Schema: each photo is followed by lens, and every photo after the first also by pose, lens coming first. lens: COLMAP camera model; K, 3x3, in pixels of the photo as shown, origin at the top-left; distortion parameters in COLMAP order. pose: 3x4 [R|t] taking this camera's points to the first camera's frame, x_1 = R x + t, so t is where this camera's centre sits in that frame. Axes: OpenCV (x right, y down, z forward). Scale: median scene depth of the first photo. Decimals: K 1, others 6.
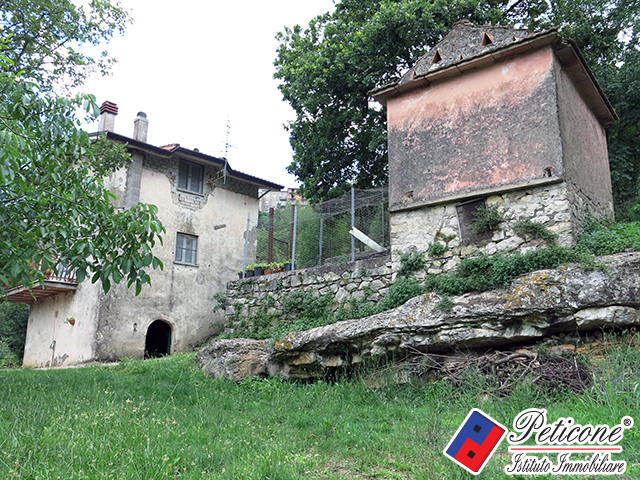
lens RADIAL K [[559.0, 0, 320.0], [0, 559.0, 240.0], [0, 0, 1]] dist [0.005363, 0.003690]
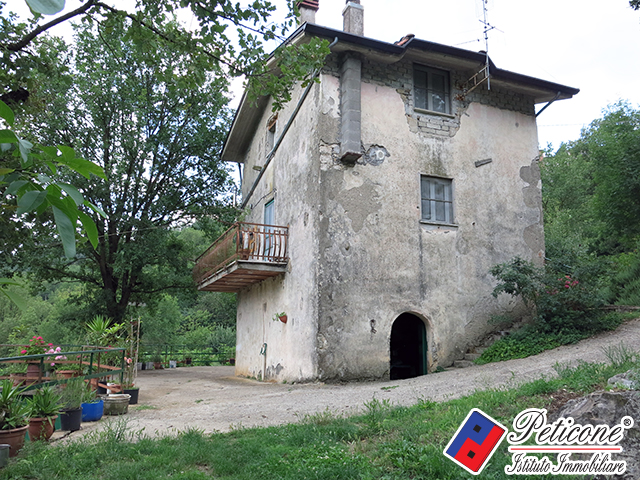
lens RADIAL K [[559.0, 0, 320.0], [0, 559.0, 240.0], [0, 0, 1]] dist [0.005363, 0.003690]
pose [[0.930328, -0.072396, -0.359512, -0.139172], [0.086531, 0.995975, 0.023358, 0.035598], [0.356374, -0.052840, 0.932848, 0.360948]]
